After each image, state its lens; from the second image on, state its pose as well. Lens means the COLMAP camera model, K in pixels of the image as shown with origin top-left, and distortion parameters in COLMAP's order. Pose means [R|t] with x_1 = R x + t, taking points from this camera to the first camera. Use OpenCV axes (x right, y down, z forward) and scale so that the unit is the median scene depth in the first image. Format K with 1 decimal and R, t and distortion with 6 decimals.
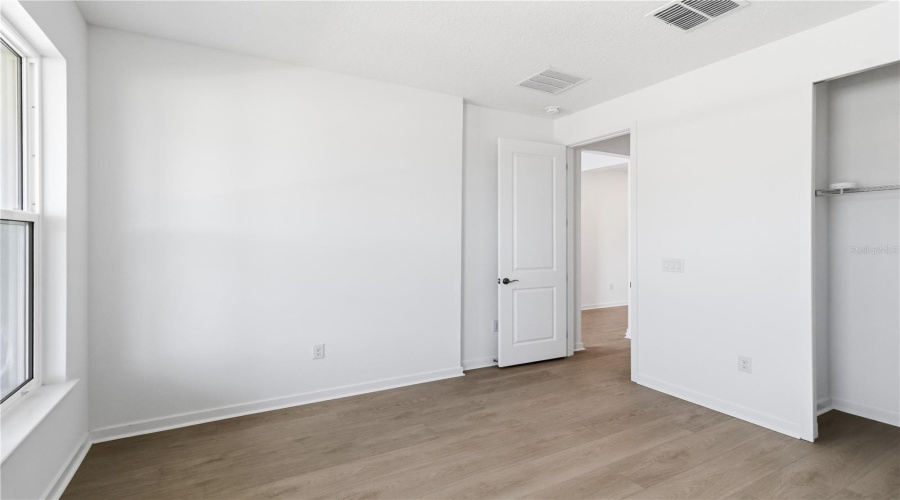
lens RADIAL K [[423.4, 0, 456.3], [0, 423.4, 240.5], [0, 0, 1]] dist [0.000669, -0.000263]
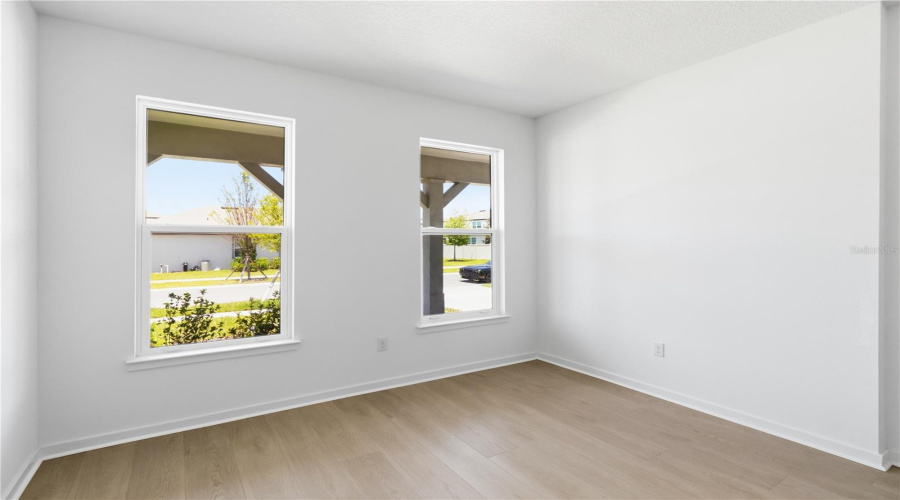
lens RADIAL K [[423.4, 0, 456.3], [0, 423.4, 240.5], [0, 0, 1]] dist [0.000669, -0.000263]
pose [[0.062660, -0.011257, -0.997971, 0.785615], [-0.007586, 0.999902, -0.011755, 0.014399], [0.998006, 0.008307, 0.062568, 0.508687]]
